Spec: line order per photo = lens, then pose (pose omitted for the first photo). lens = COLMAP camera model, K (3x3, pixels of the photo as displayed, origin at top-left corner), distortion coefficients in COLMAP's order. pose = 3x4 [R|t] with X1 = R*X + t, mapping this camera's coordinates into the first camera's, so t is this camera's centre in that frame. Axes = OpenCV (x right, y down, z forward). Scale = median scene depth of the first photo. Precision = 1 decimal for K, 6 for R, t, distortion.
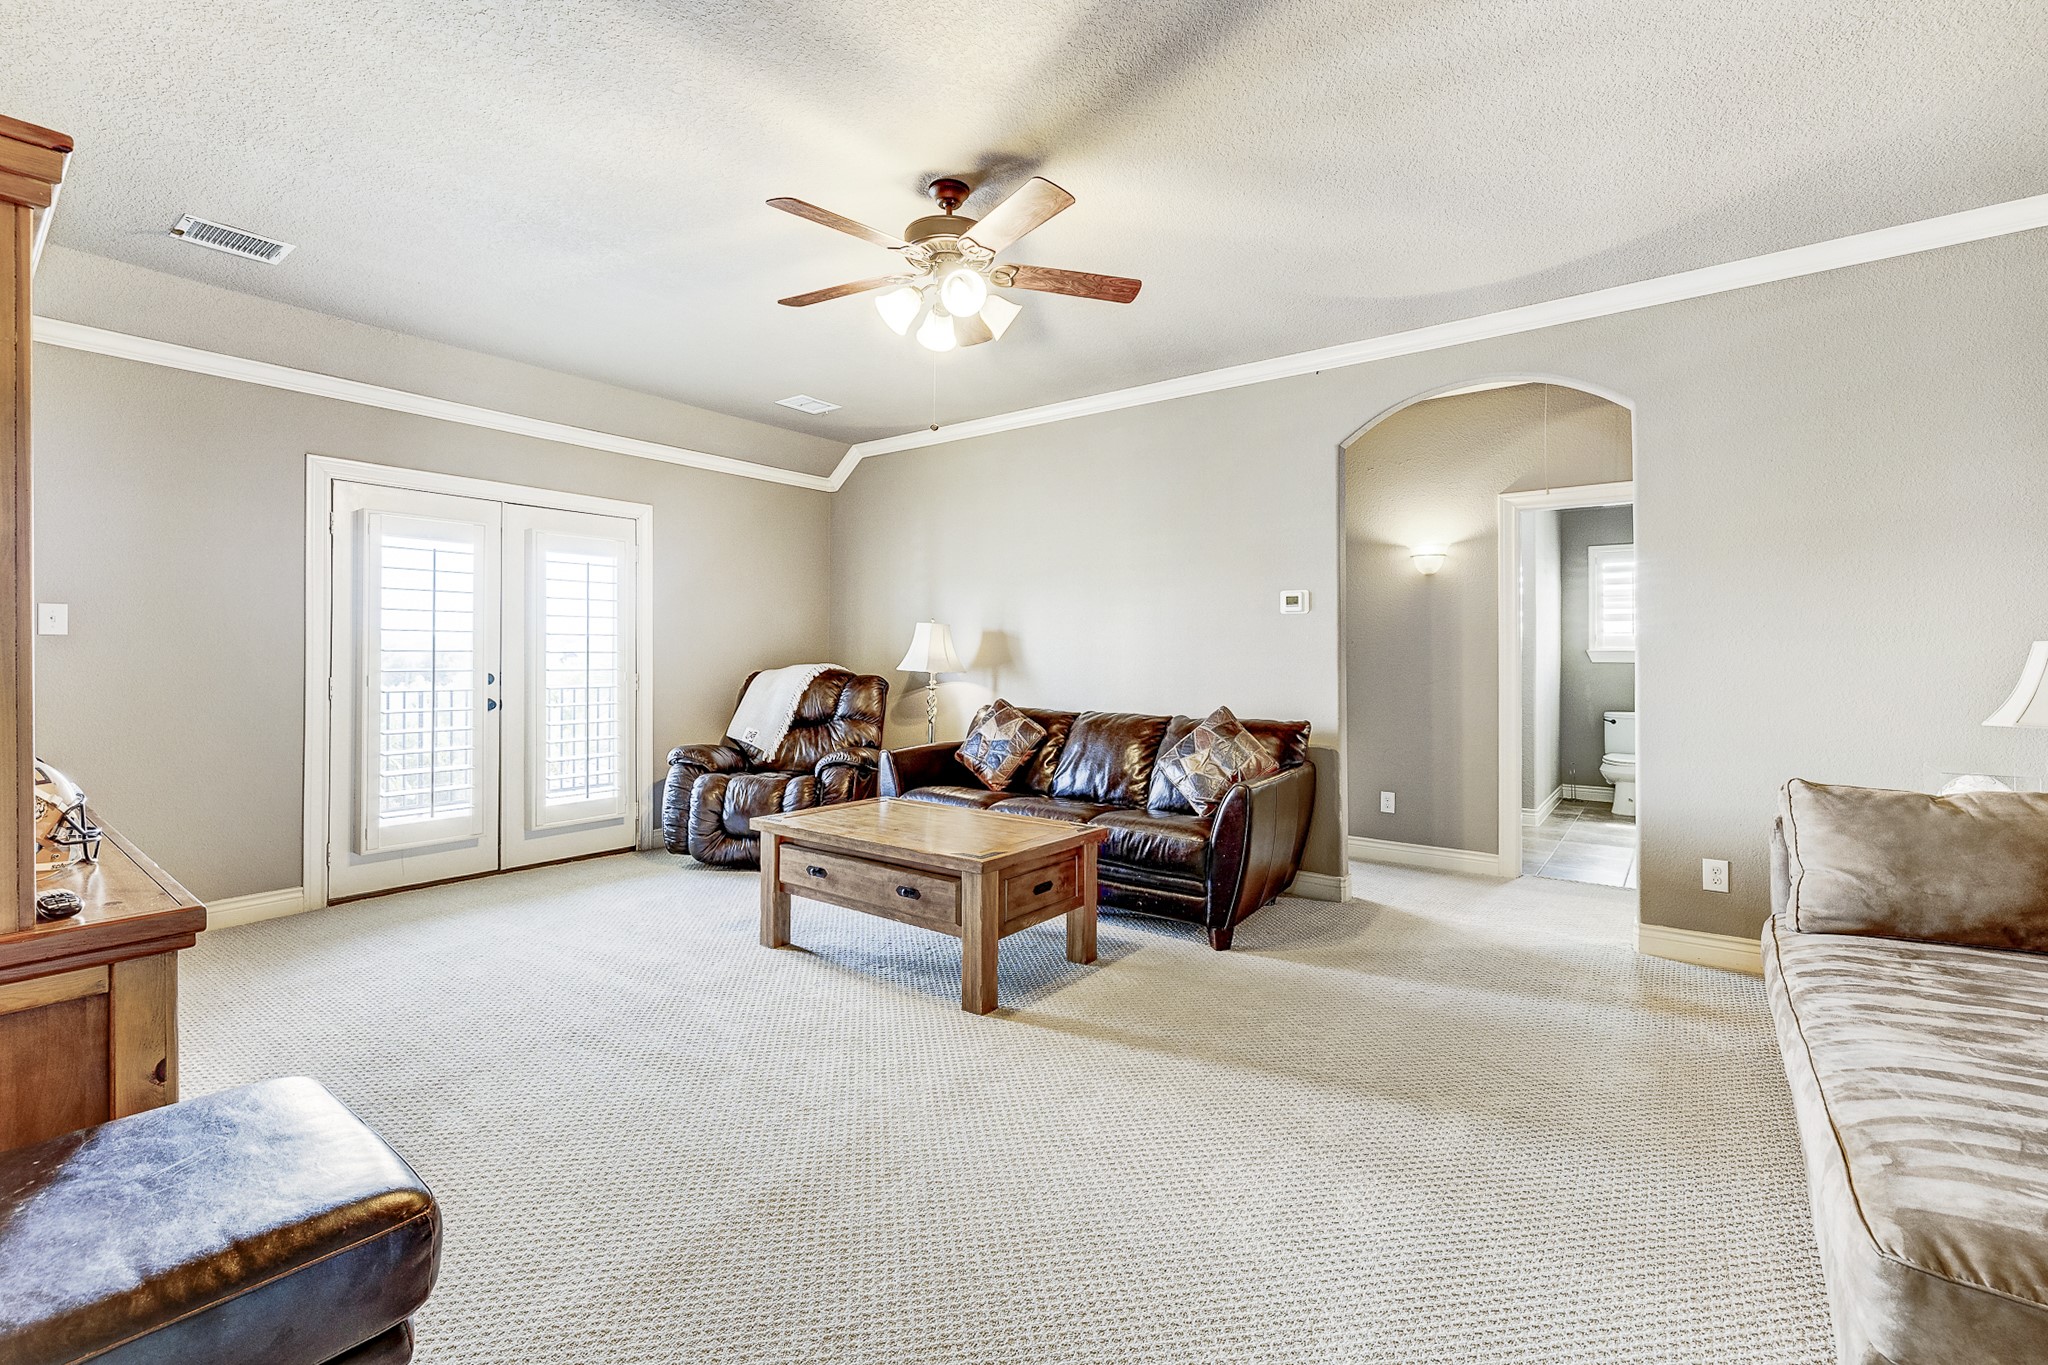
lens RADIAL K [[863.5, 0, 1023.3], [0, 863.5, 664.1], [0, 0, 1]] dist [-0.001510, 0.000244]
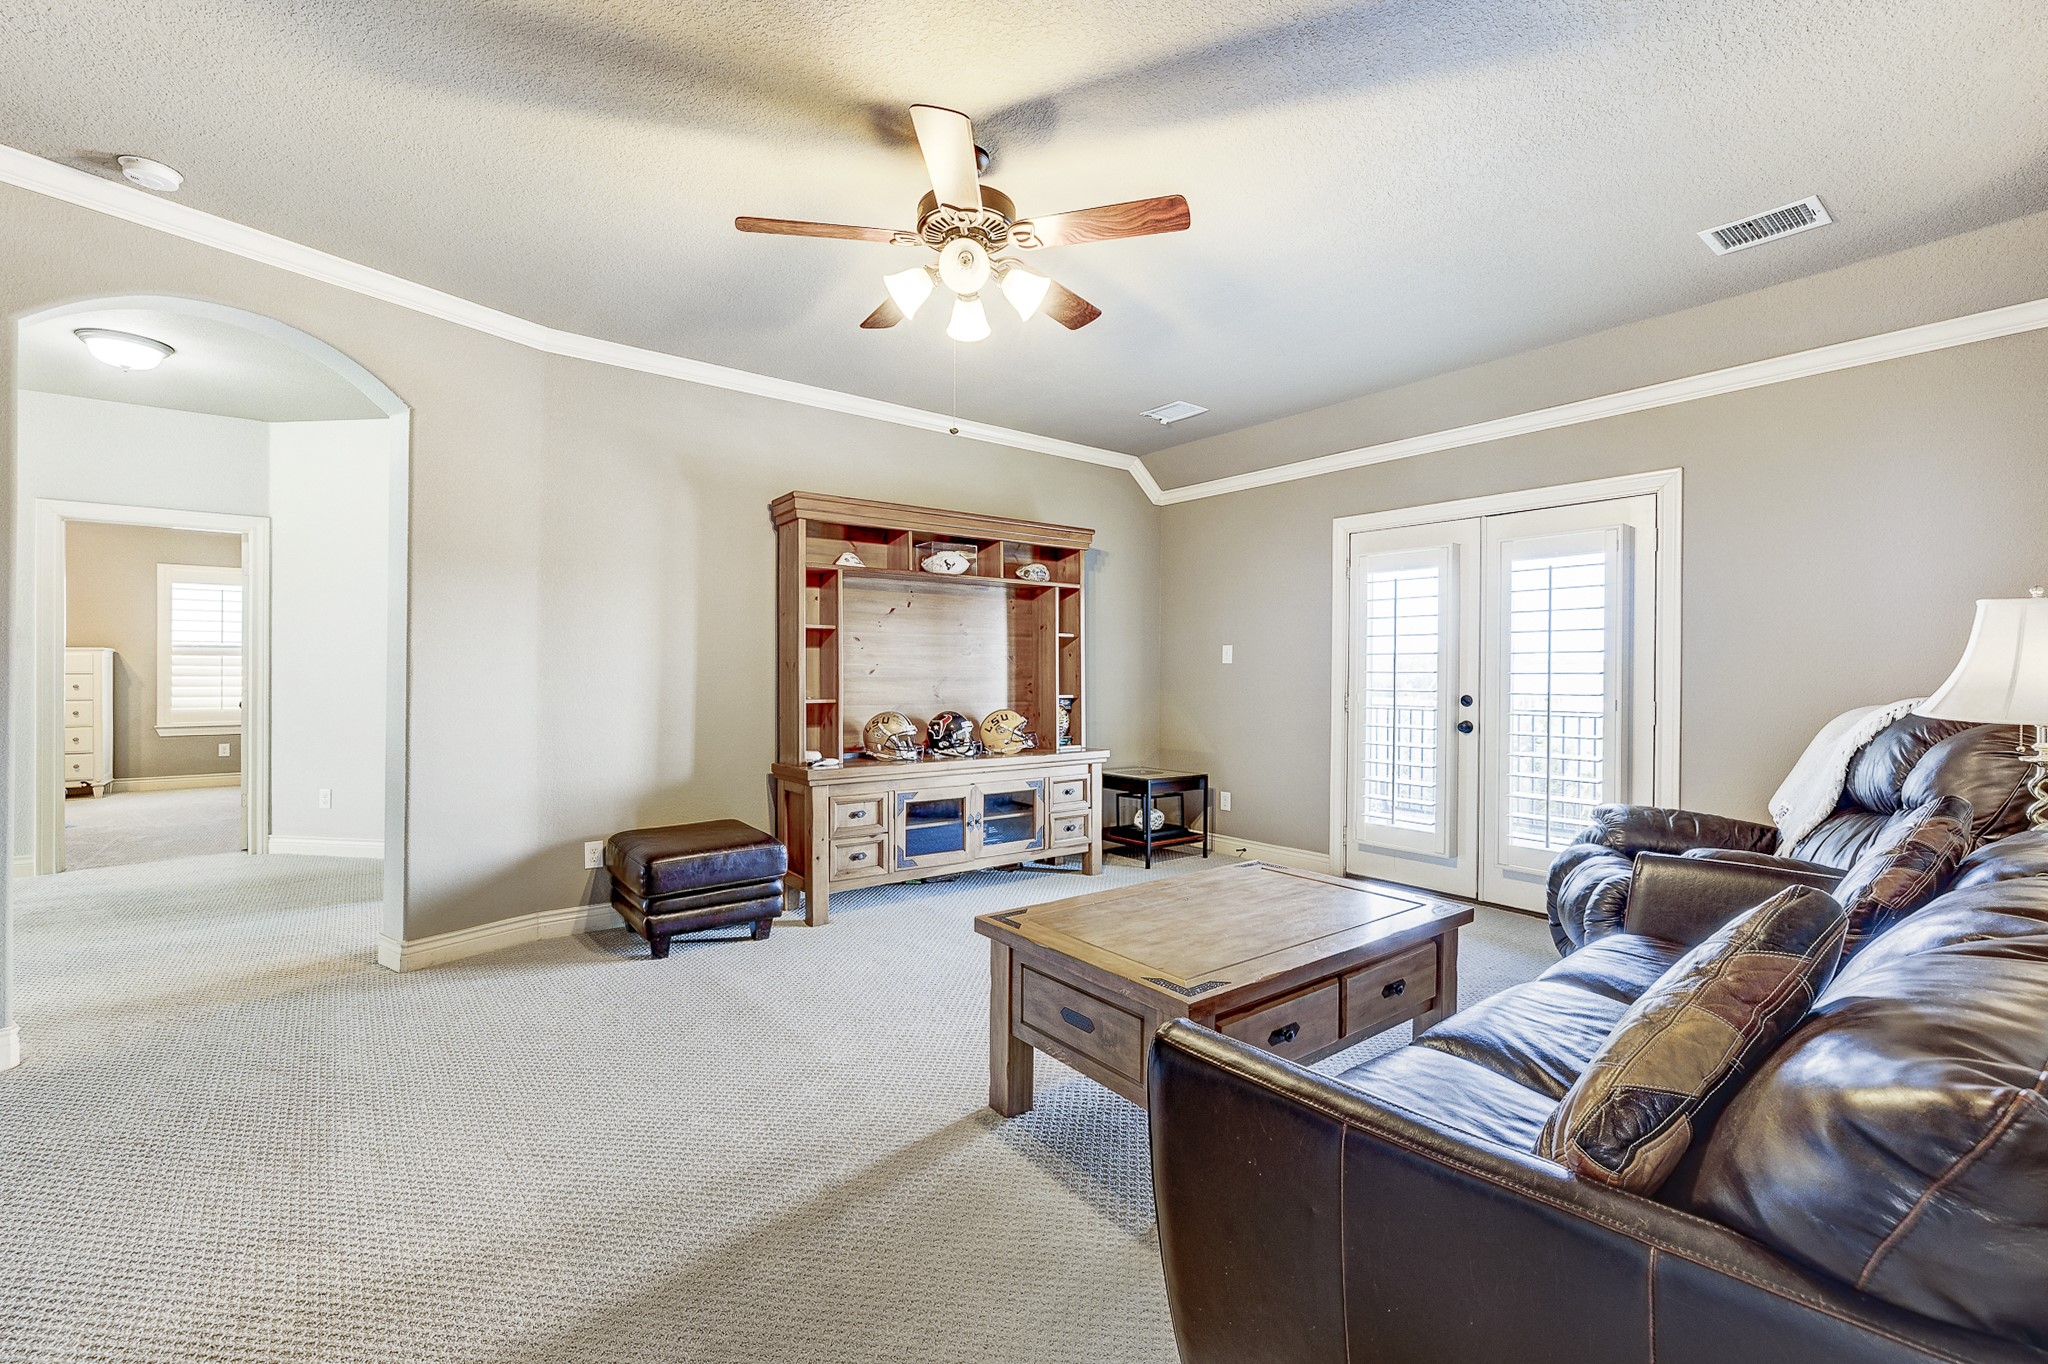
lens RADIAL K [[865.5, 0, 1014.7], [0, 865.5, 675.1], [0, 0, 1]] dist [-0.000264, -0.000058]
pose [[-0.256599, -0.000303, -0.966518, 0.468370], [-0.012491, 0.999917, 0.003002, -0.008332], [0.966437, 0.012843, -0.256582, 0.761885]]
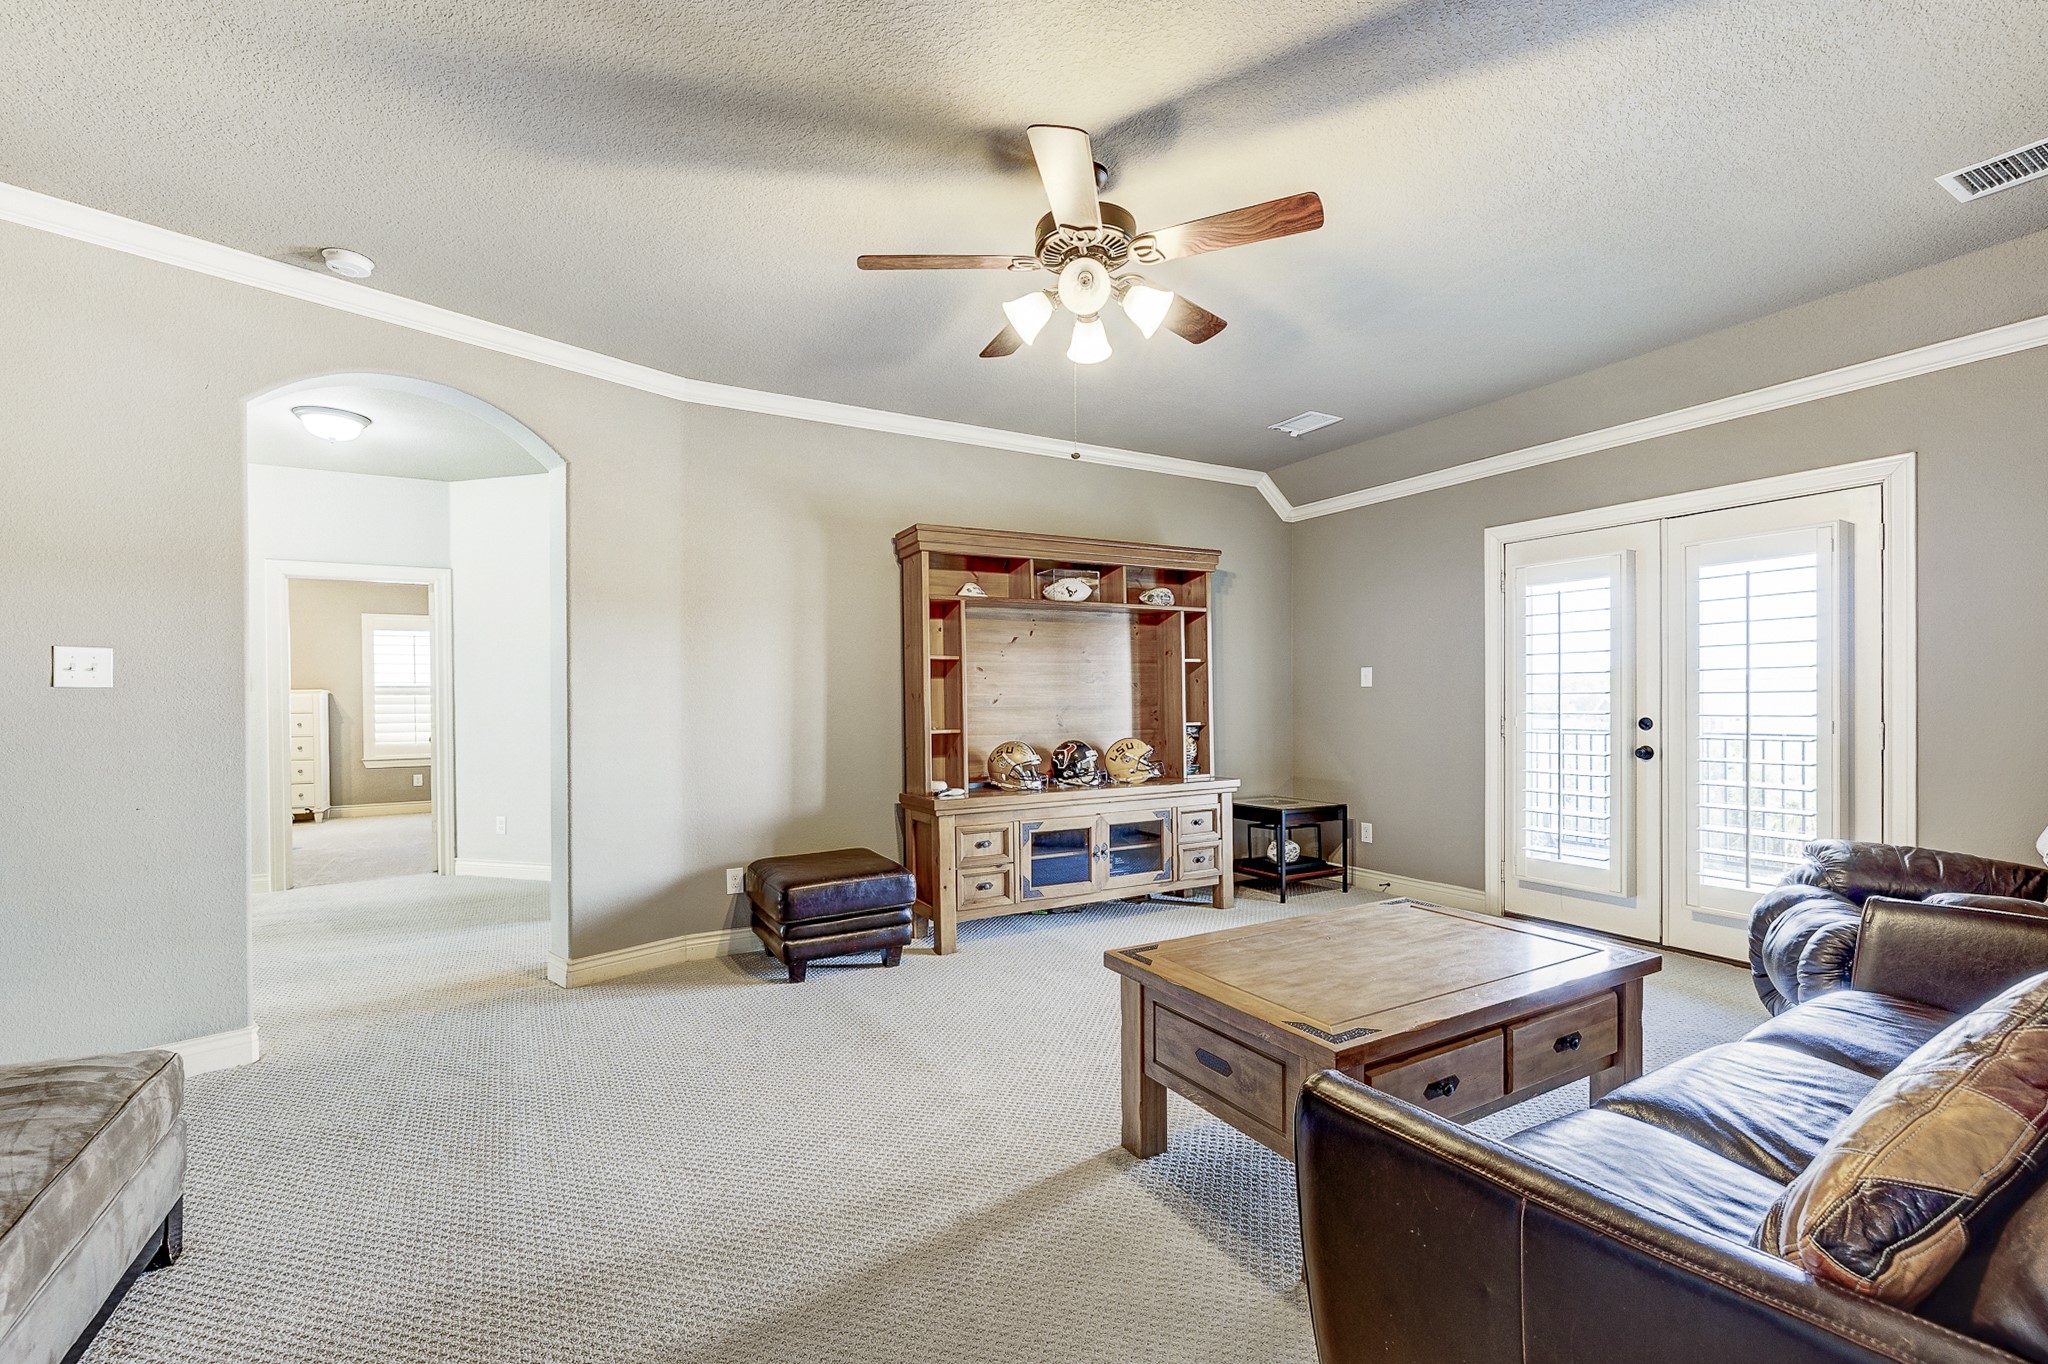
lens RADIAL K [[872.4, 0, 1012.2], [0, 872.4, 705.0], [0, 0, 1]] dist [0.000481, -0.000376]
pose [[-0.390934, 0.007590, -0.920387, 0.463992], [0.002653, 0.999971, 0.007119, -0.009914], [0.920415, 0.000341, -0.390943, 0.757940]]
